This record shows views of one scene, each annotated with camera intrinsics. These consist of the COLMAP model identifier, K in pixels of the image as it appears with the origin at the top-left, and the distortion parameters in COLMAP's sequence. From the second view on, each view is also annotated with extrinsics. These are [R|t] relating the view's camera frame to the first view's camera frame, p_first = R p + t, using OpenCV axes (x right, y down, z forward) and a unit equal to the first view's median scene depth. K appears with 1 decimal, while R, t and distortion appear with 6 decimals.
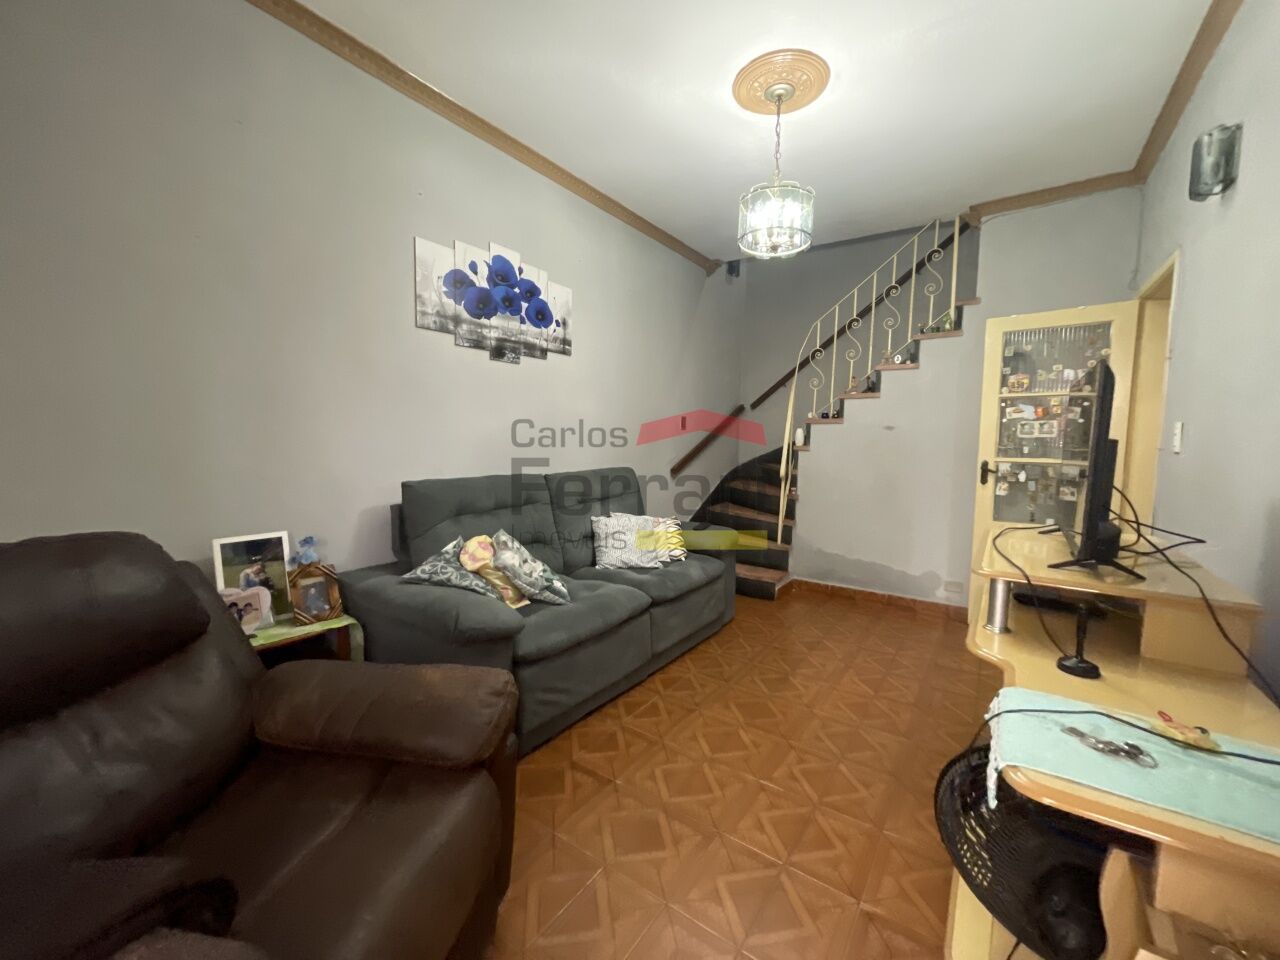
lens RADIAL K [[519.2, 0, 634.2], [0, 519.2, 483.5], [0, 0, 1]] dist [-0.008094, 0.003381]
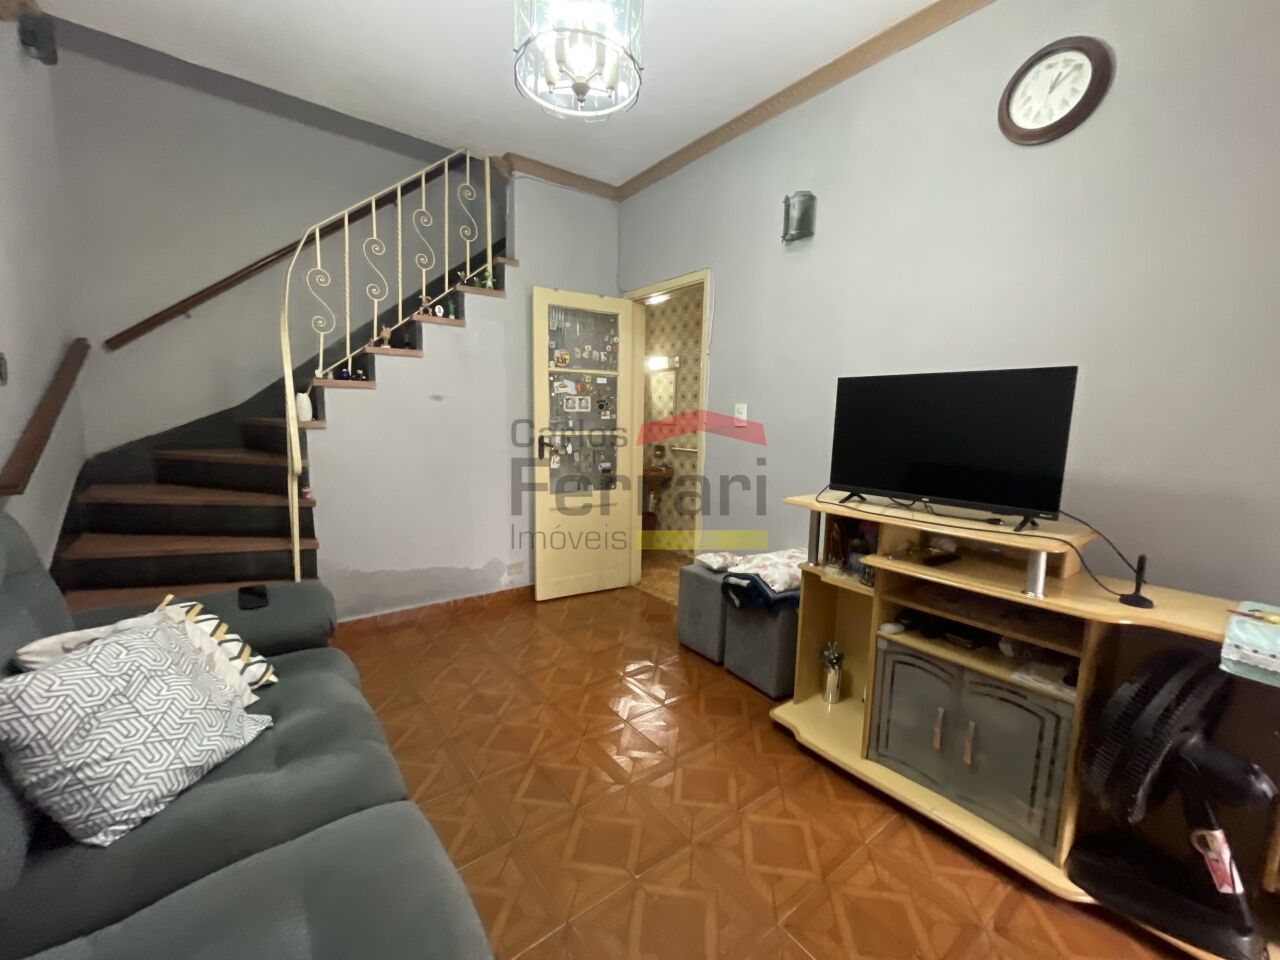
lens RADIAL K [[519.2, 0, 640.3], [0, 519.2, 484.2], [0, 0, 1]] dist [-0.008094, 0.003381]
pose [[0.287331, -0.132833, 0.948576, -0.220574], [0.063526, 0.990799, 0.119503, -0.058632], [-0.955722, 0.025923, 0.293126, 0.547842]]
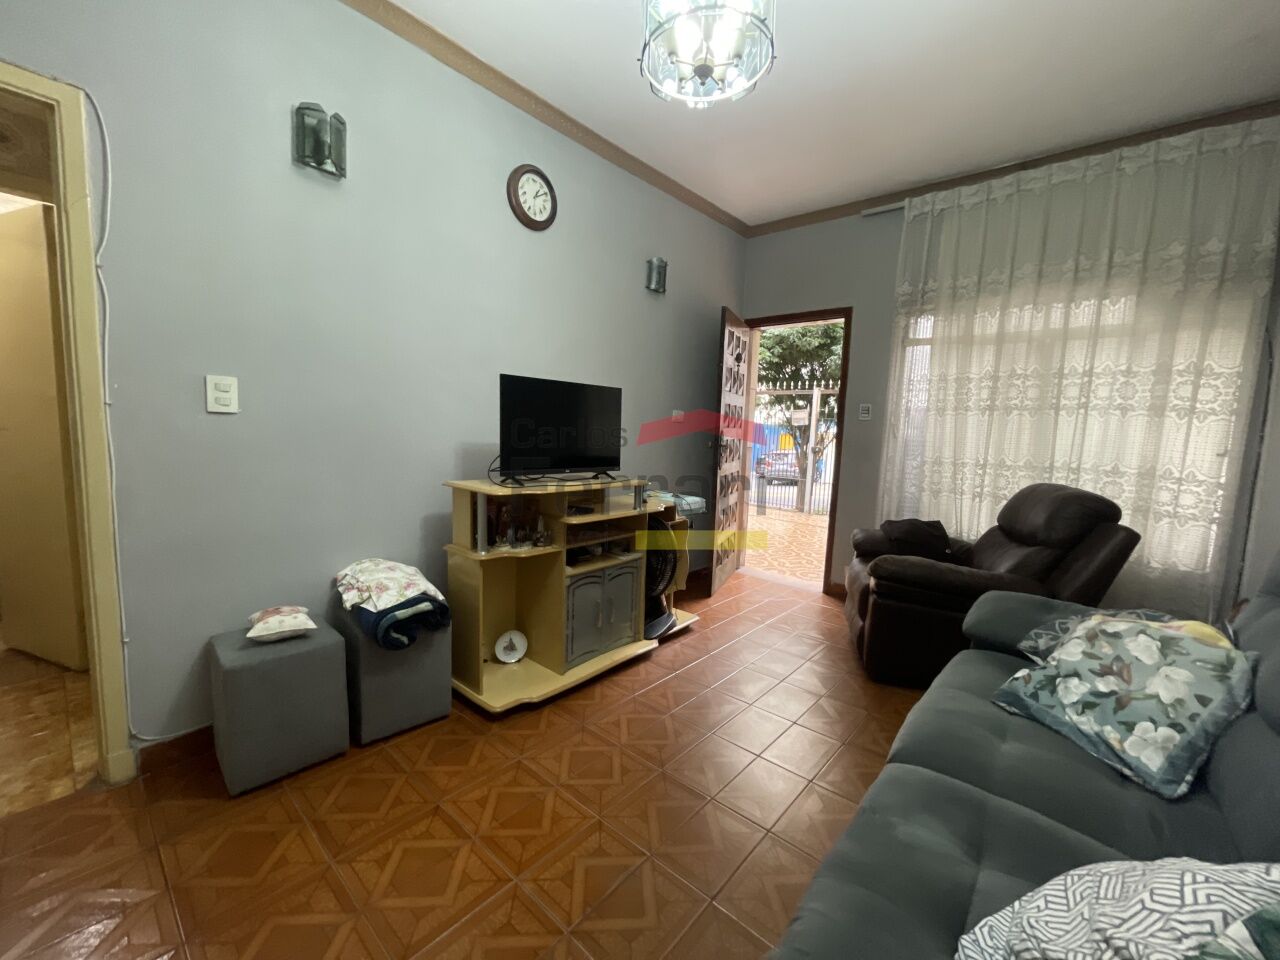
lens RADIAL K [[519.2, 0, 643.7], [0, 519.2, 482.2], [0, 0, 1]] dist [-0.008094, 0.003381]
pose [[-0.994467, -0.063320, 0.083822, 0.183031], [-0.046453, 0.980734, 0.189747, -0.091793], [-0.094222, 0.184803, -0.978248, 1.140729]]
